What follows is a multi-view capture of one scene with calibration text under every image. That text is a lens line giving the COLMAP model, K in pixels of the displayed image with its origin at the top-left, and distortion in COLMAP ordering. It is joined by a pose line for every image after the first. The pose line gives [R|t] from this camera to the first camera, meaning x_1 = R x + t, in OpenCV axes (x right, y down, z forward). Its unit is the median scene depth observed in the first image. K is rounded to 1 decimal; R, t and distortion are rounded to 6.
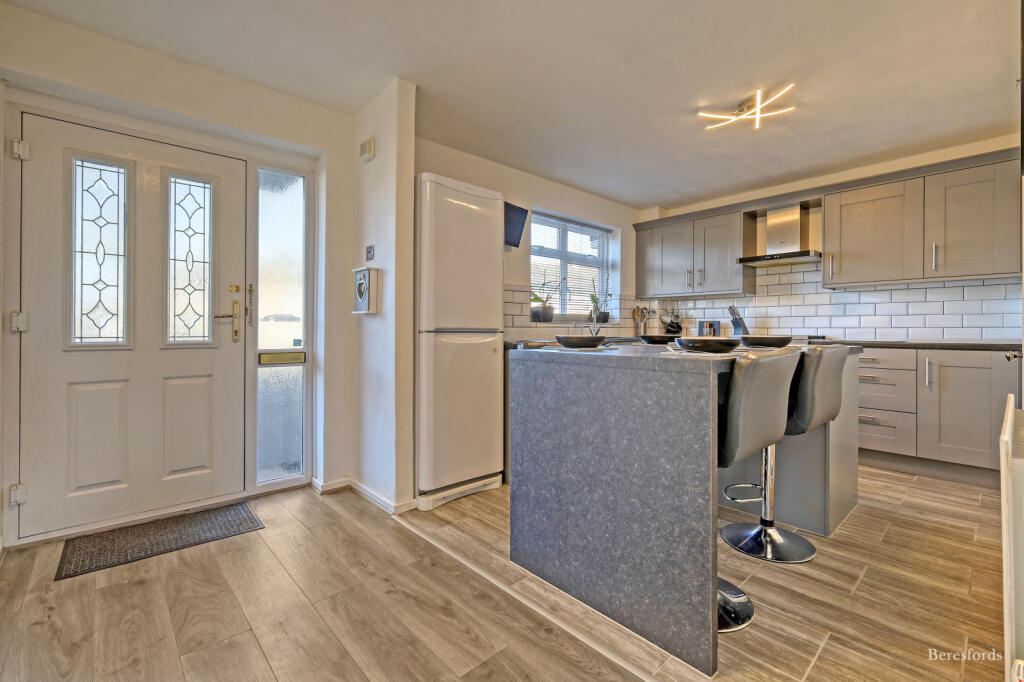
lens RADIAL K [[447.3, 0, 512.3], [0, 447.3, 332.5], [0, 0, 1]] dist [0.001395, 0.000409]
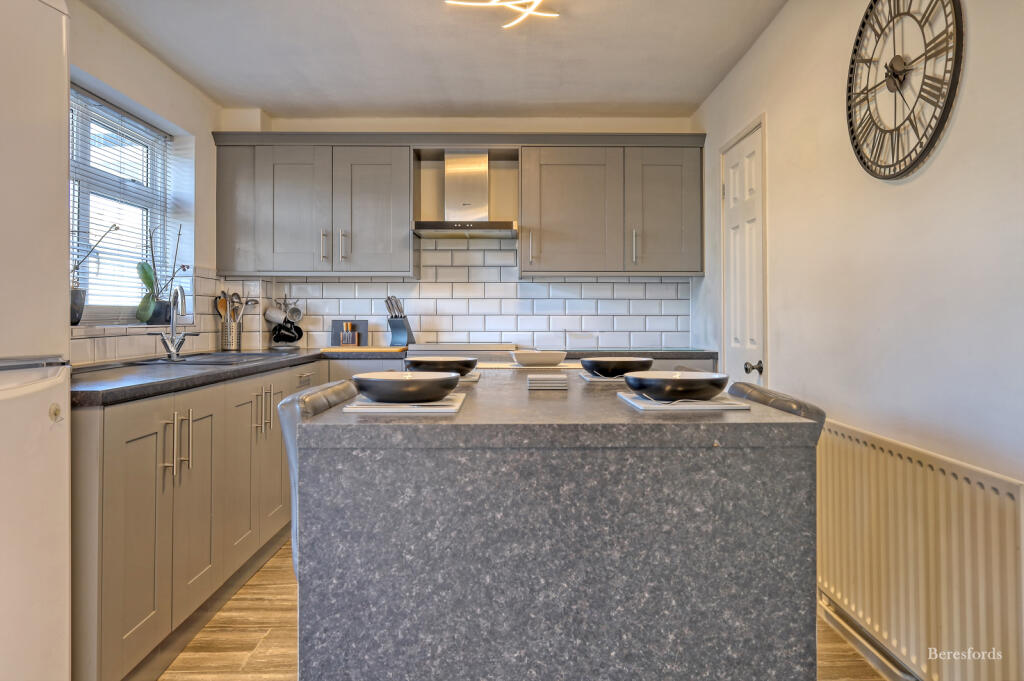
lens RADIAL K [[738.2, 0, 529.7], [0, 738.2, 317.1], [0, 0, 1]] dist [0.003547, 0.003536]
pose [[0.652540, 0.002036, 0.757752, -0.167951], [0.006983, 0.999938, -0.008700, -0.021929], [-0.757722, 0.010969, 0.652485, 0.205632]]
